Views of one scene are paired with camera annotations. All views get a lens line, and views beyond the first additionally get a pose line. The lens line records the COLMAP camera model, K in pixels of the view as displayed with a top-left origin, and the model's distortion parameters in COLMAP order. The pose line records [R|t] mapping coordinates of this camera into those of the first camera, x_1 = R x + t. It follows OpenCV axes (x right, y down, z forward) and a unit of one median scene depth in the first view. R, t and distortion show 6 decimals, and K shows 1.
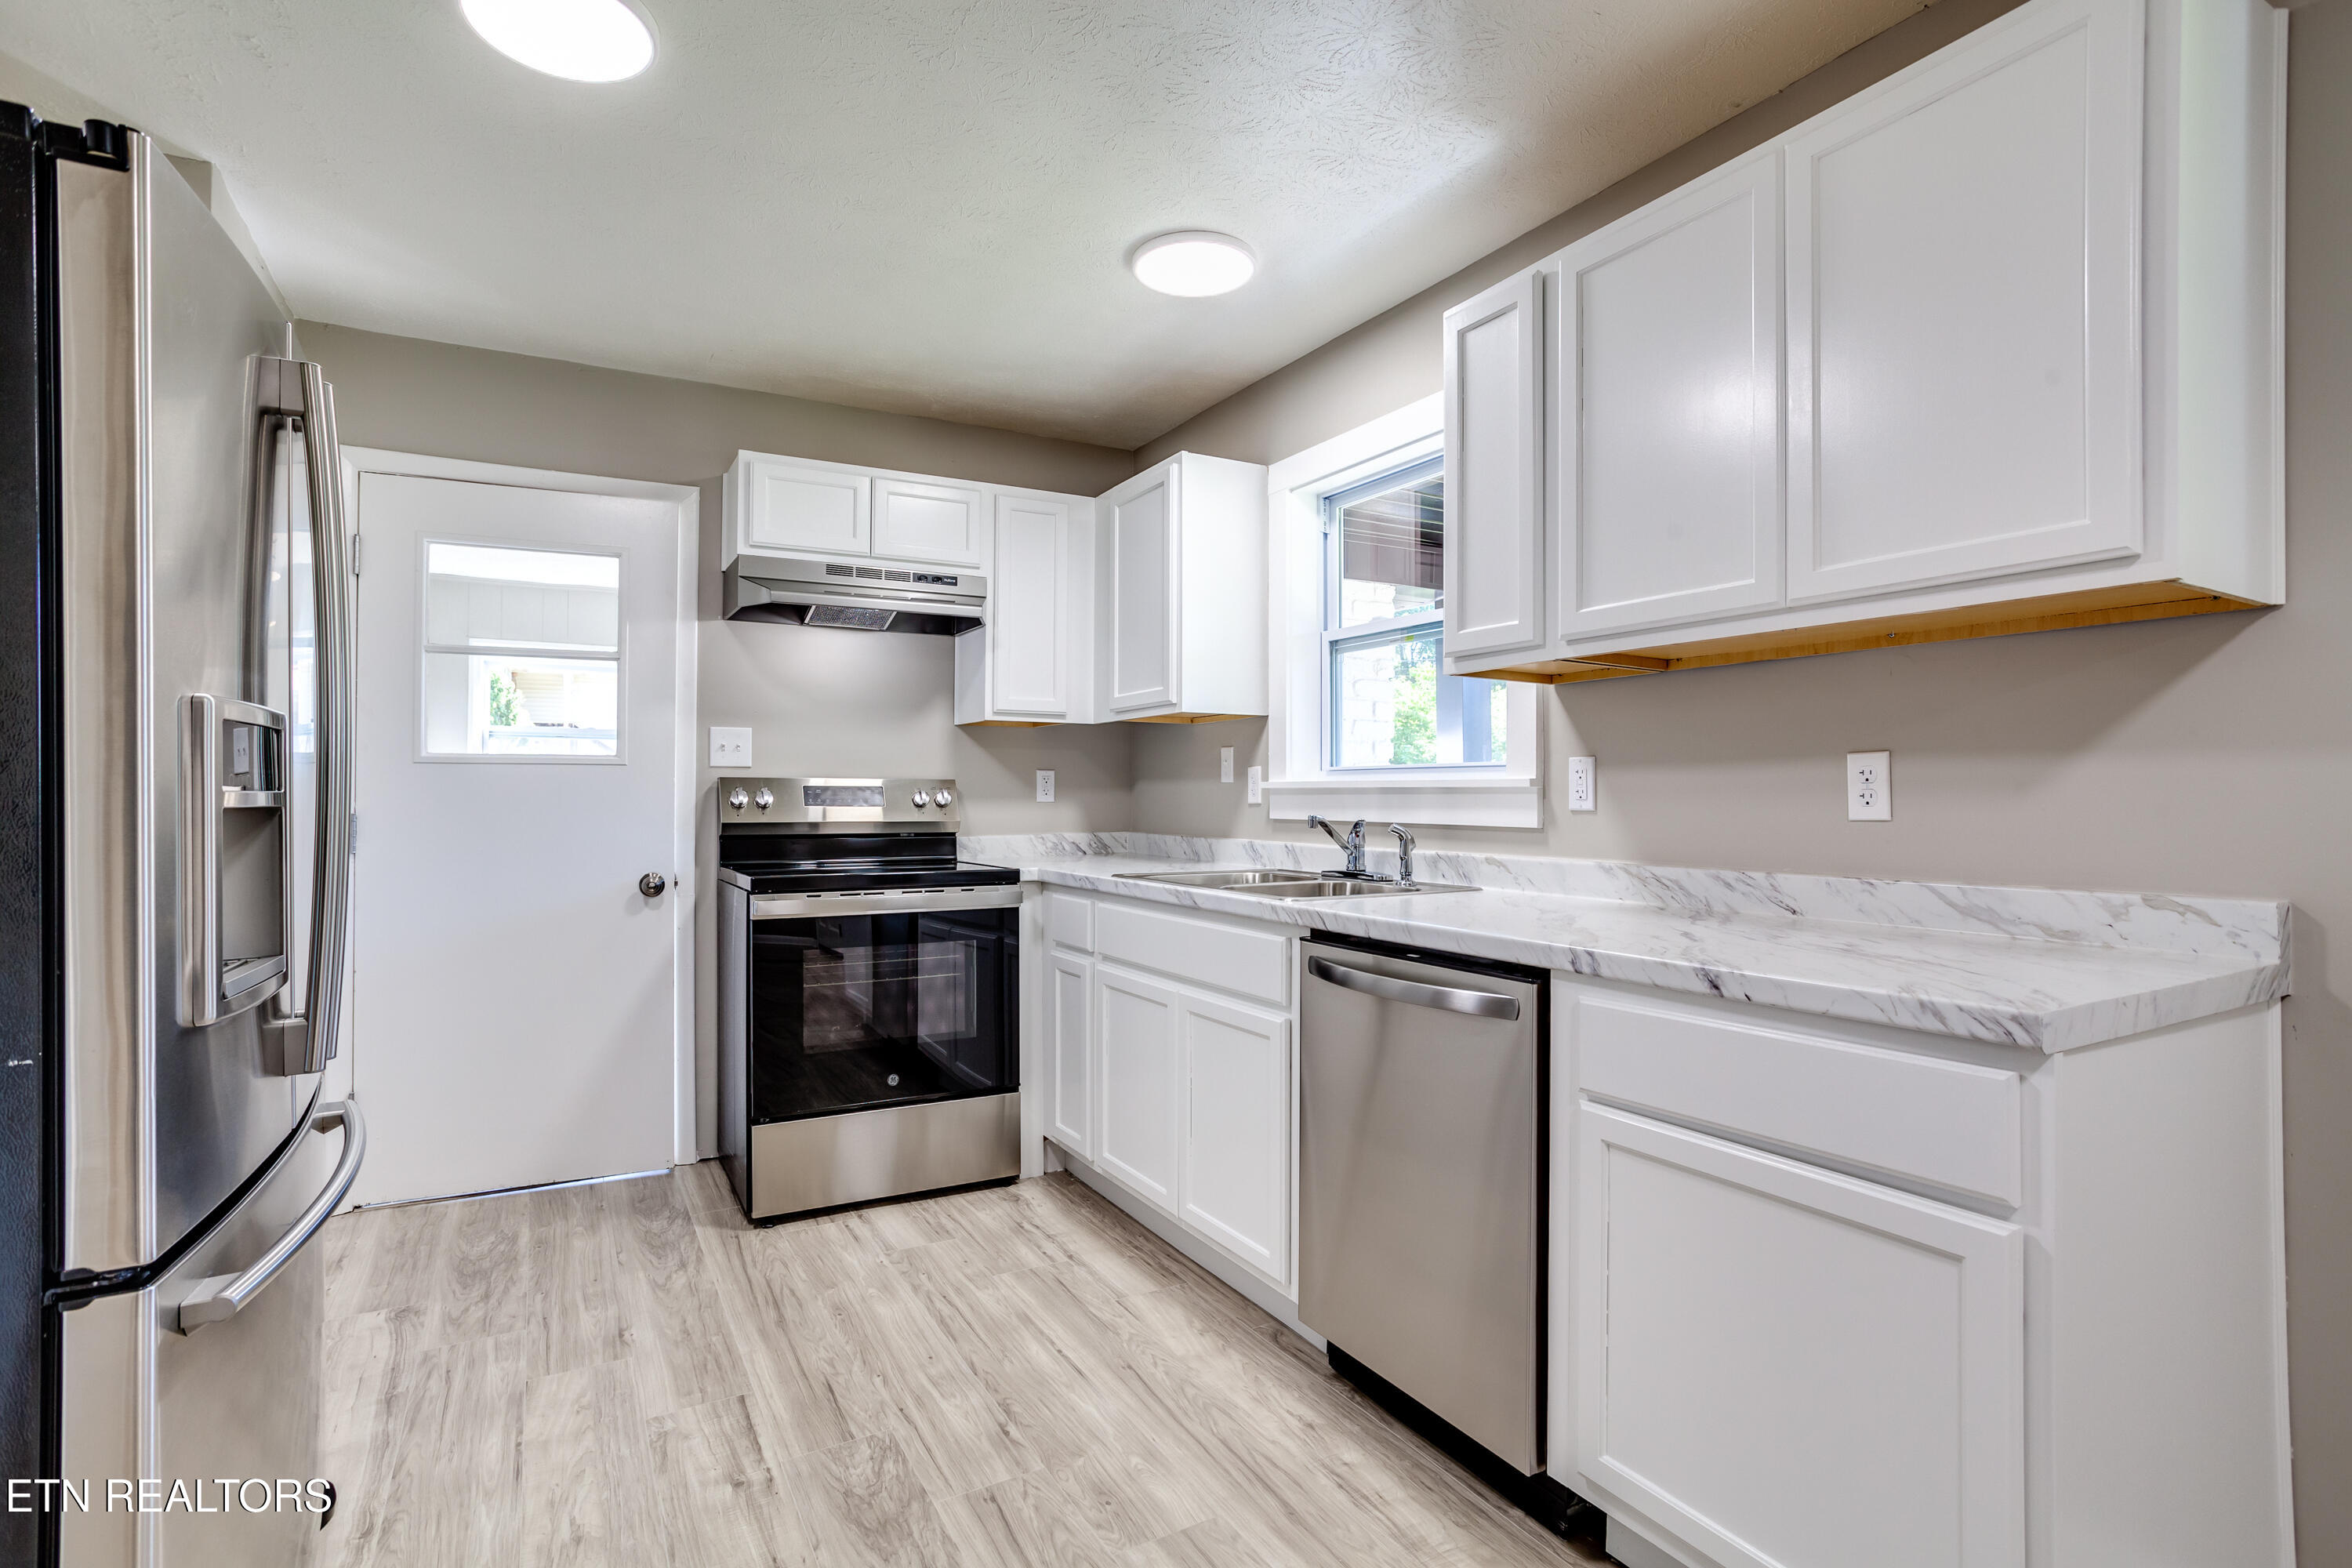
lens RADIAL K [[1156.0, 0, 1175.1], [0, 1156.0, 791.1], [0, 0, 1]] dist [-0.052226, 0.036273]
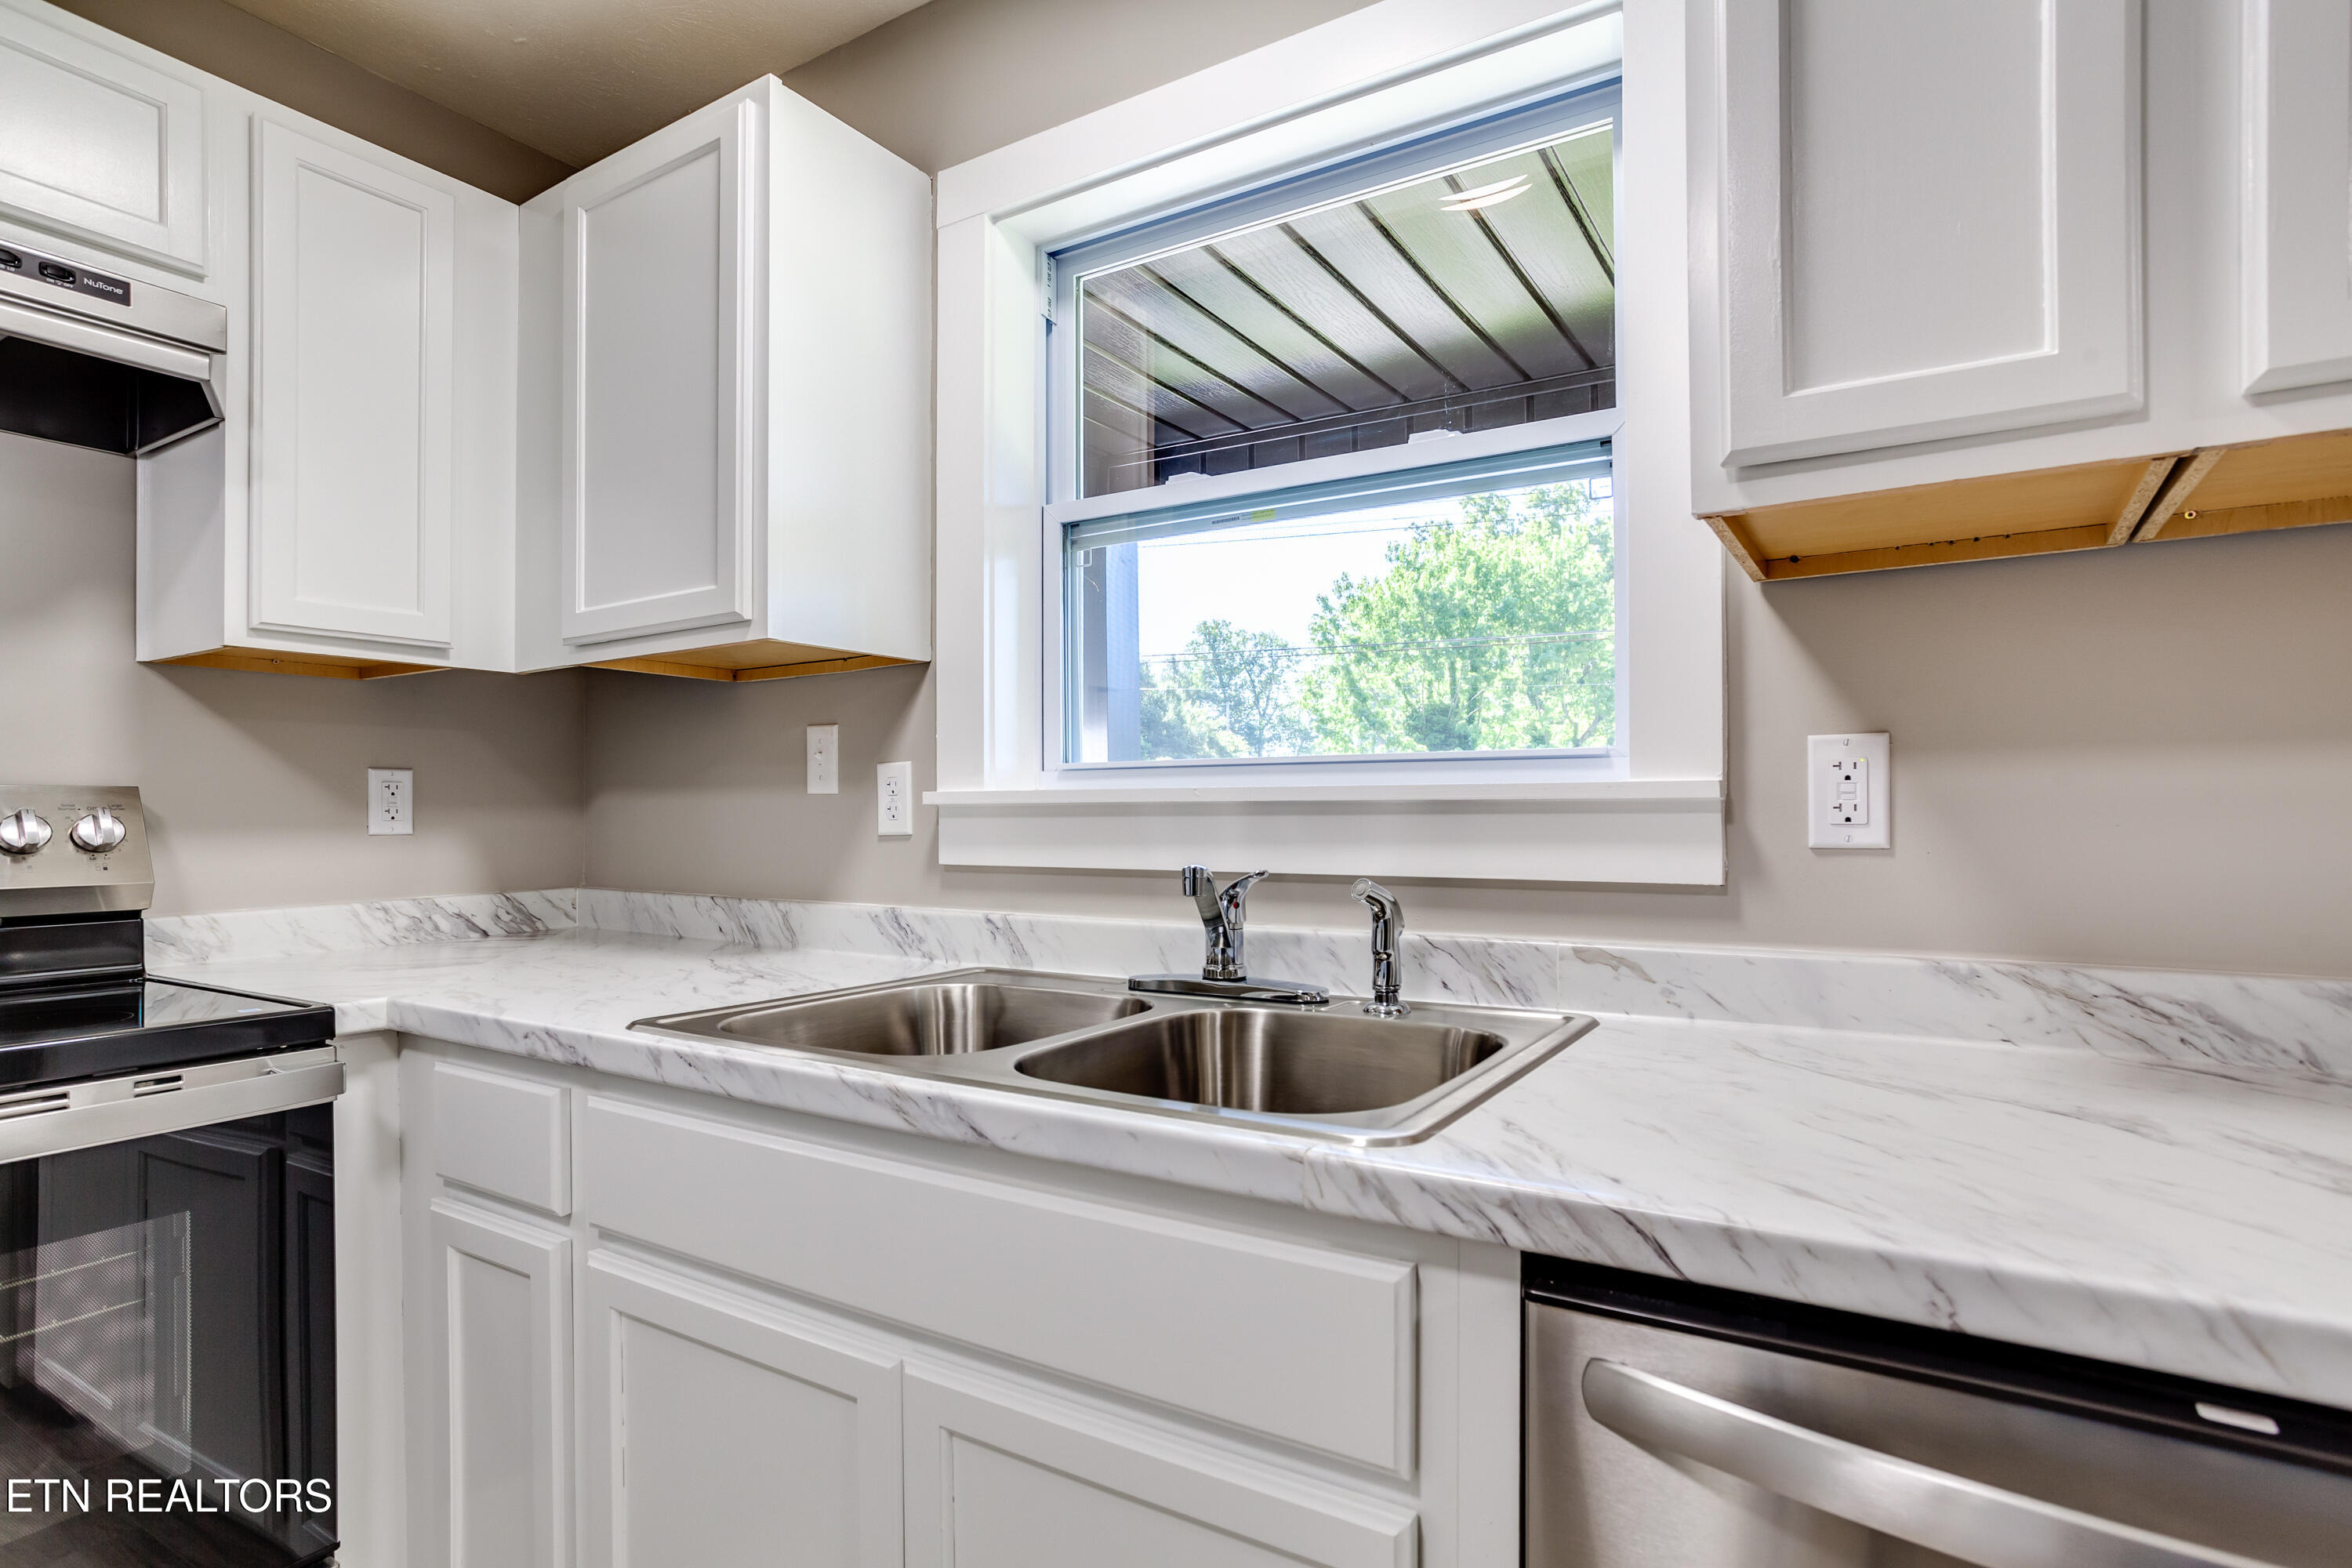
lens RADIAL K [[1117.1, 0, 1185.5], [0, 1117.1, 814.9], [0, 0, 1]] dist [-0.039465, 0.020464]
pose [[0.857968, -0.005654, 0.513672, -0.072503], [0.003772, 0.999982, 0.004706, 0.000253], [-0.513689, -0.002100, 0.857974, 0.494054]]
